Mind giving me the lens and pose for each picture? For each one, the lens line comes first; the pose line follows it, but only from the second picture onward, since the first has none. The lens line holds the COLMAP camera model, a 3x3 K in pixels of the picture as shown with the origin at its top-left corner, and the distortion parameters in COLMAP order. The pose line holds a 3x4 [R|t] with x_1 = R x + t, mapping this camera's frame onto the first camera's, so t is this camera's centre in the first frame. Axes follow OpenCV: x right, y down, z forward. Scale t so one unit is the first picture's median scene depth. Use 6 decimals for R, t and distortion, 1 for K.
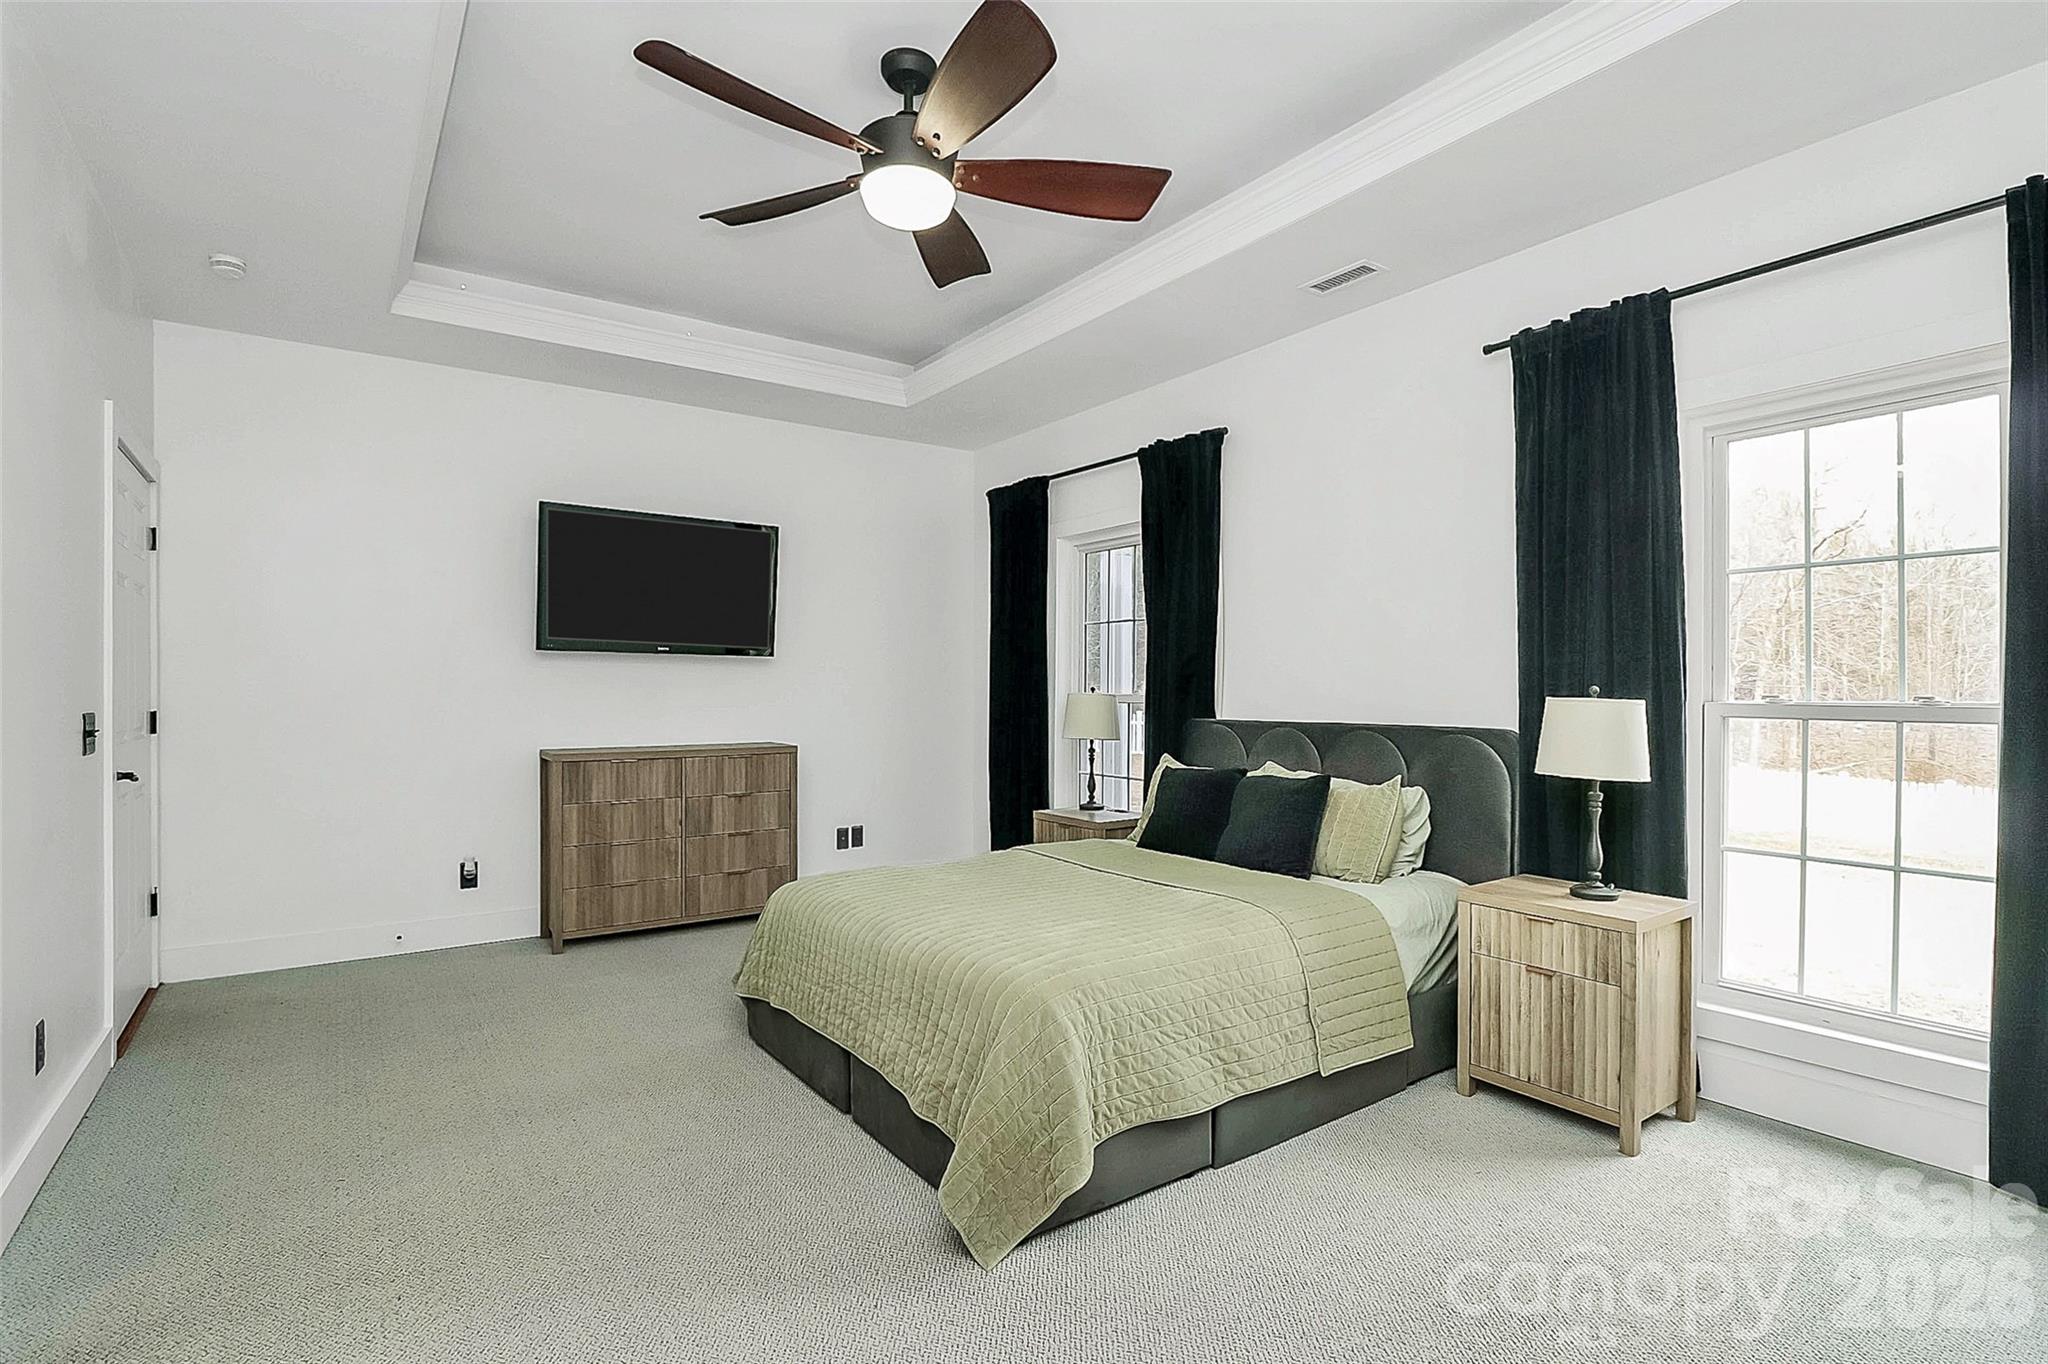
lens RADIAL K [[971.4, 0, 1029.7], [0, 971.4, 710.9], [0, 0, 1]] dist [0.000629, -0.011448]
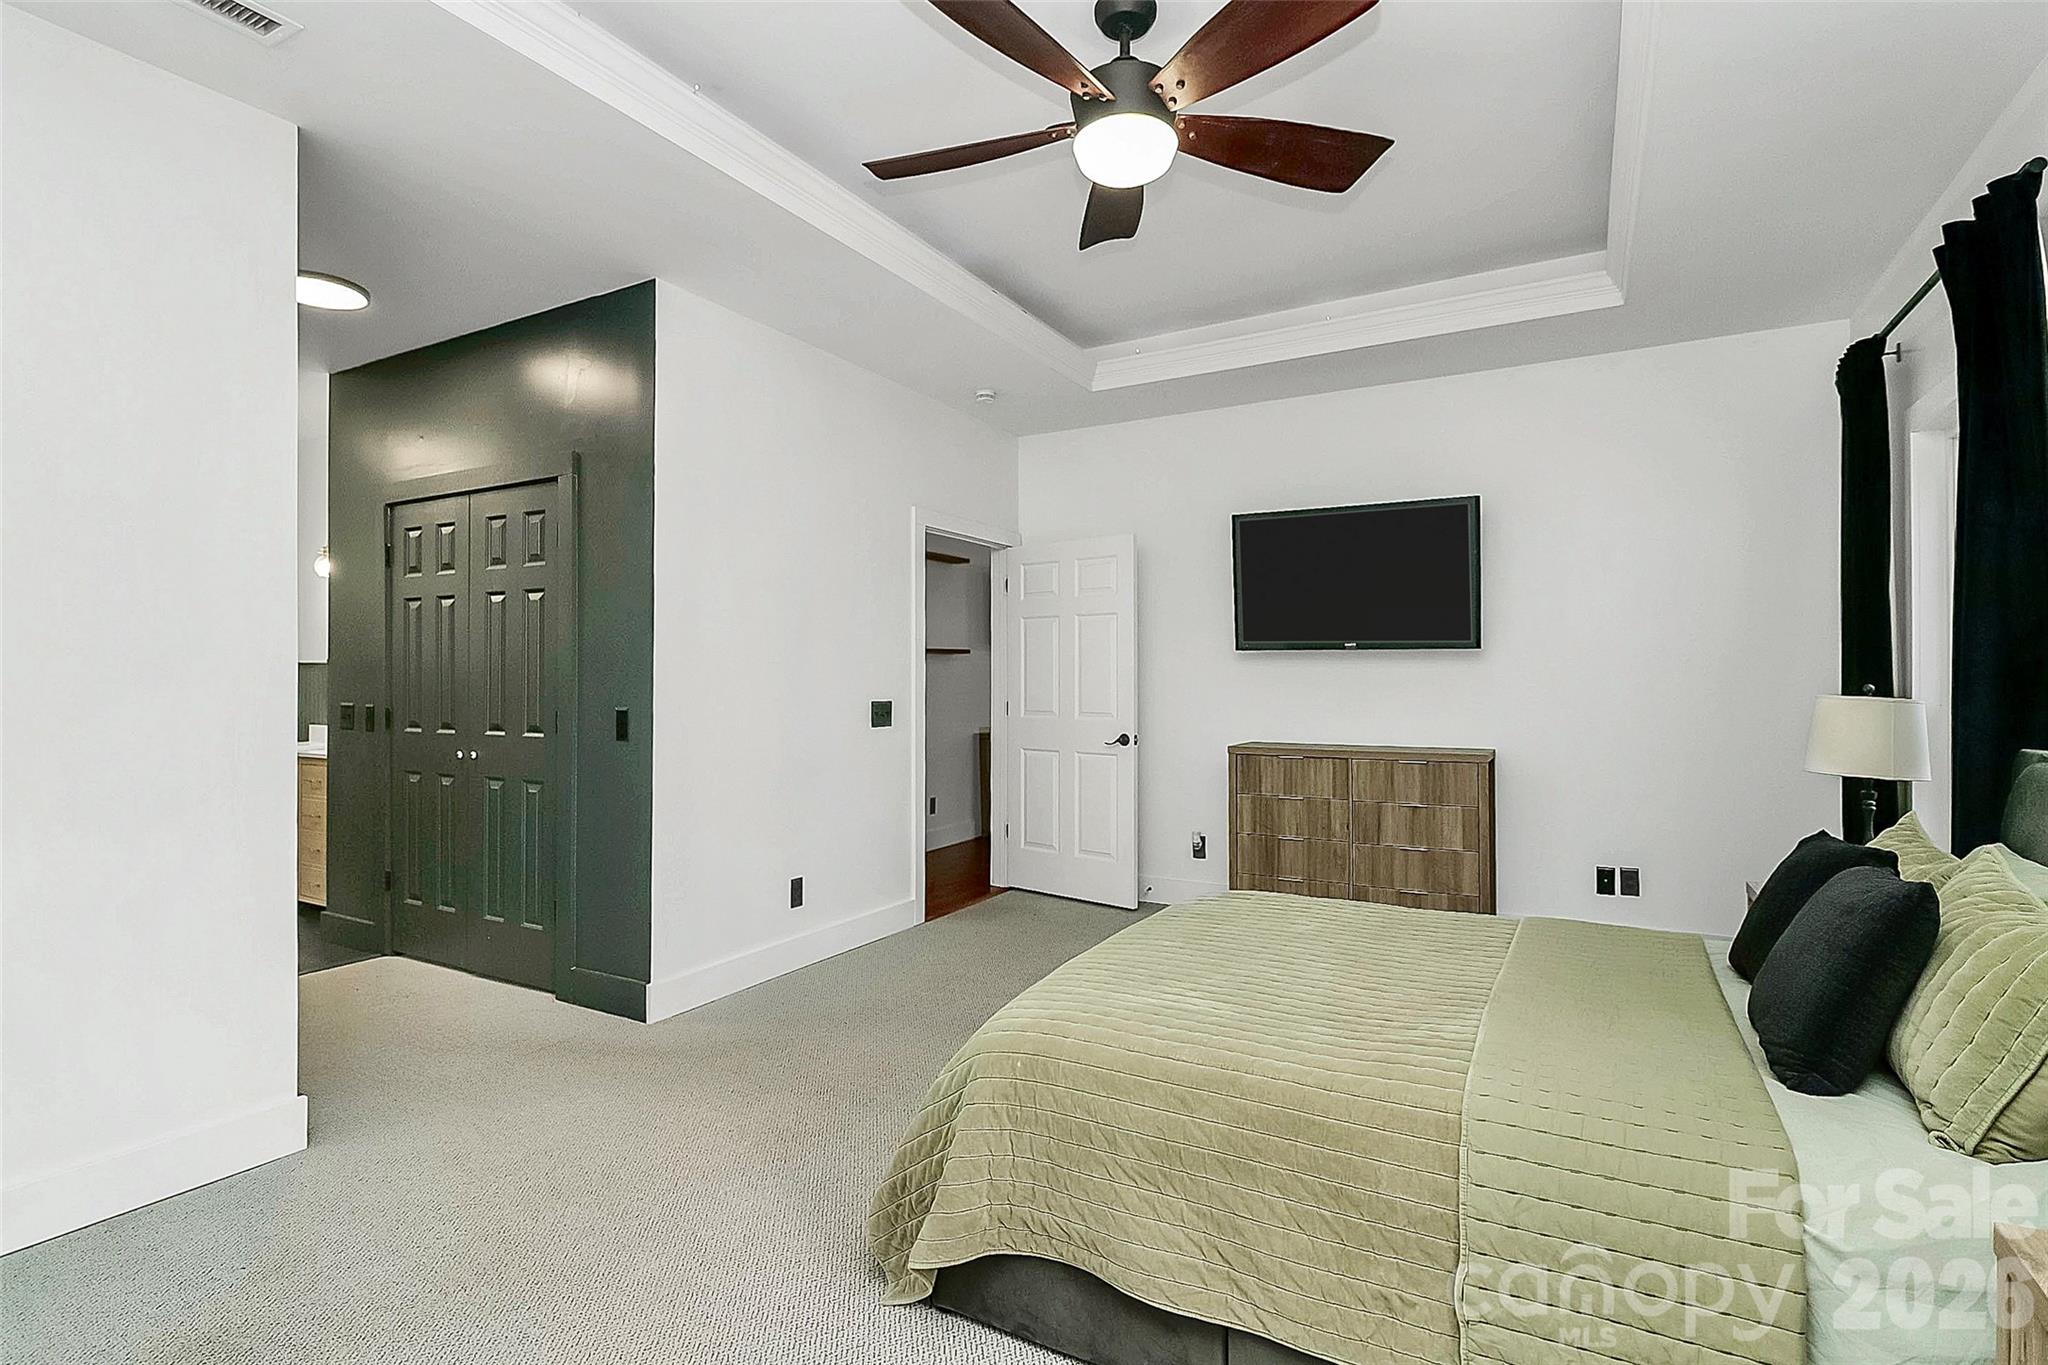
lens RADIAL K [[978.3, 0, 1025.8], [0, 978.3, 693.2], [0, 0, 1]] dist [-0.015634, -0.000621]
pose [[0.421015, 0.007701, -0.907021, 0.377299], [-0.021530, 0.999767, -0.001505, -0.007738], [0.906798, 0.020161, 0.421083, 0.309394]]
